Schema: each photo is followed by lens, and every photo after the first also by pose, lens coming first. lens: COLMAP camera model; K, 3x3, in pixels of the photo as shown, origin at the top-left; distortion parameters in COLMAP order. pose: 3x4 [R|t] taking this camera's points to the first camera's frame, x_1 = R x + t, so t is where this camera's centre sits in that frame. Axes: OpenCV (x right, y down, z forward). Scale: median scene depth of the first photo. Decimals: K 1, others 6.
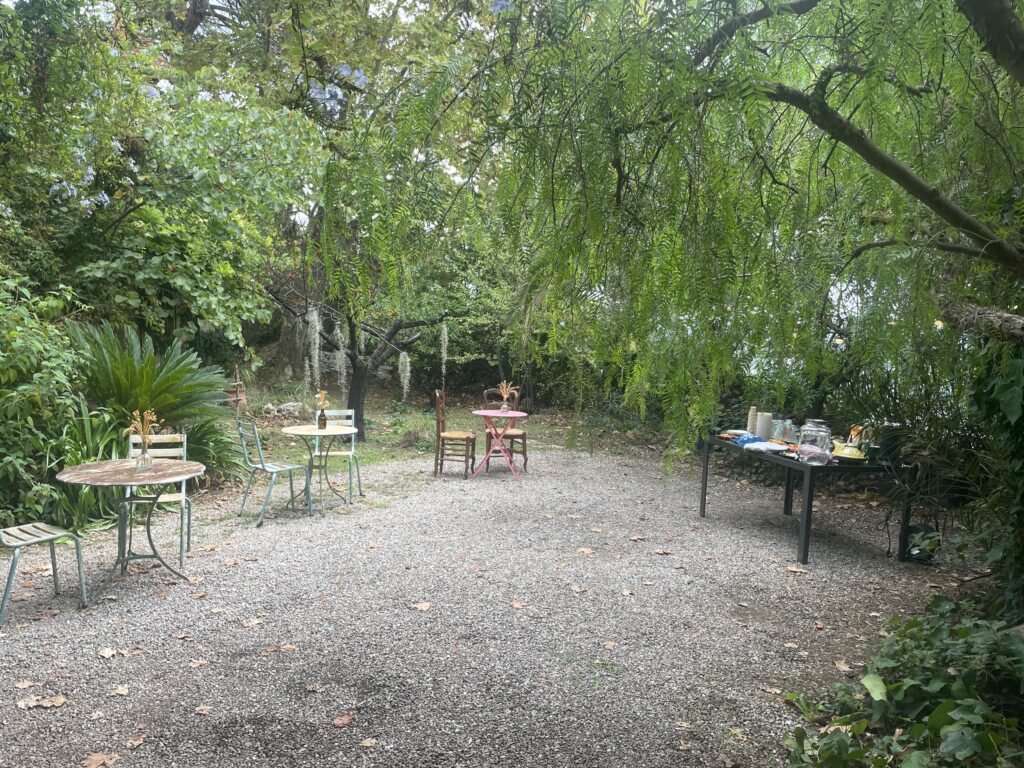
lens RADIAL K [[766.0, 0, 514.5], [0, 766.0, 369.8], [0, 0, 1]] dist [0.079236, -0.092066]
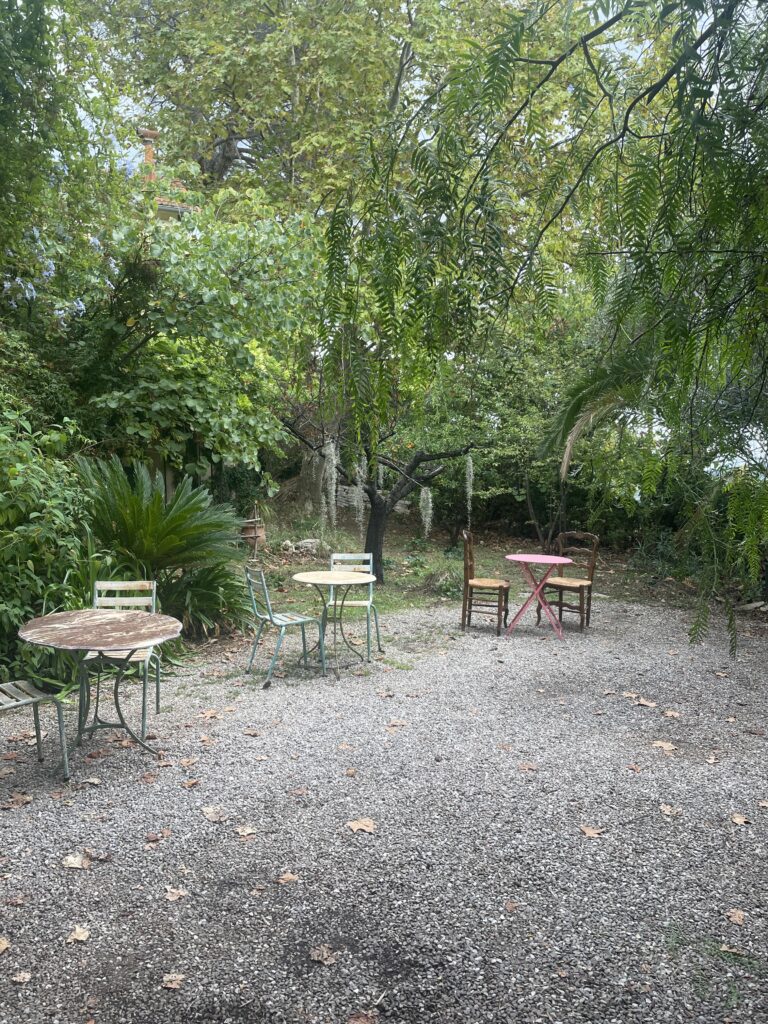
lens RADIAL K [[766.0, 0, 373.9], [0, 766.0, 503.0], [0, 0, 1]] dist [0.079236, -0.092066]
pose [[0.979371, 0.001307, -0.202066, -0.034494], [-0.001247, 0.999999, 0.000426, -0.007686], [0.202066, -0.000166, 0.979372, 0.165285]]
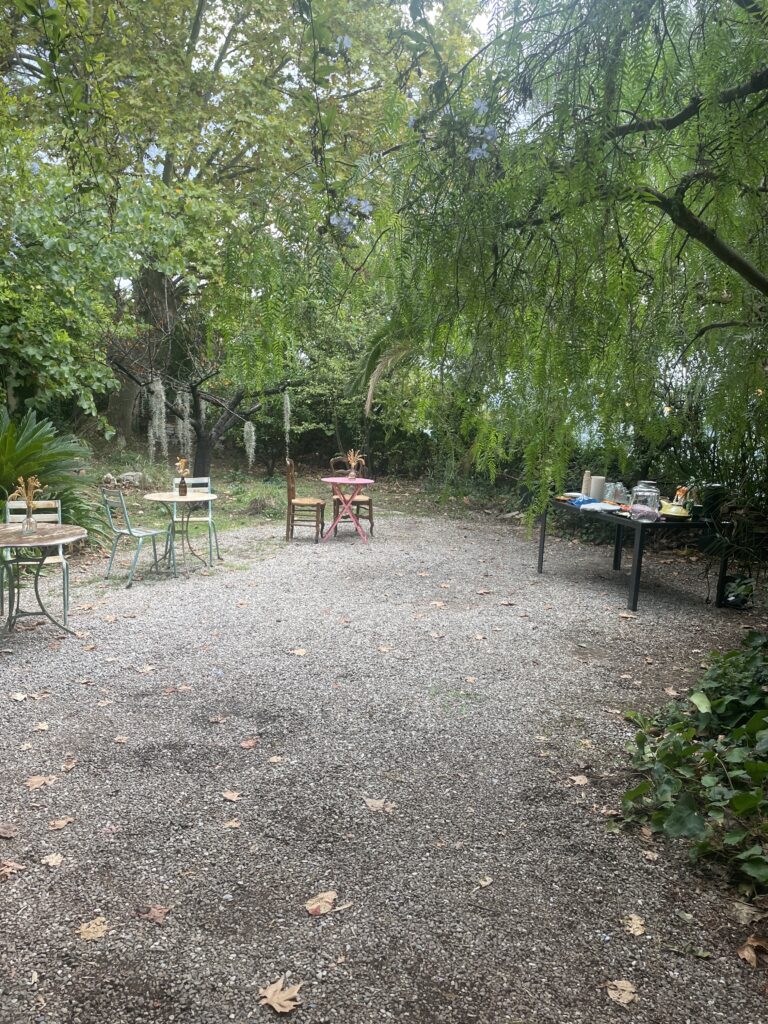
lens RADIAL K [[766.0, 0, 389.4], [0, 766.0, 499.5], [0, 0, 1]] dist [0.079236, -0.092066]
pose [[0.997766, -0.010749, 0.065934, -0.043220], [0.005593, 0.996947, 0.077882, 0.002952], [-0.066570, -0.077339, 0.994780, -0.060004]]
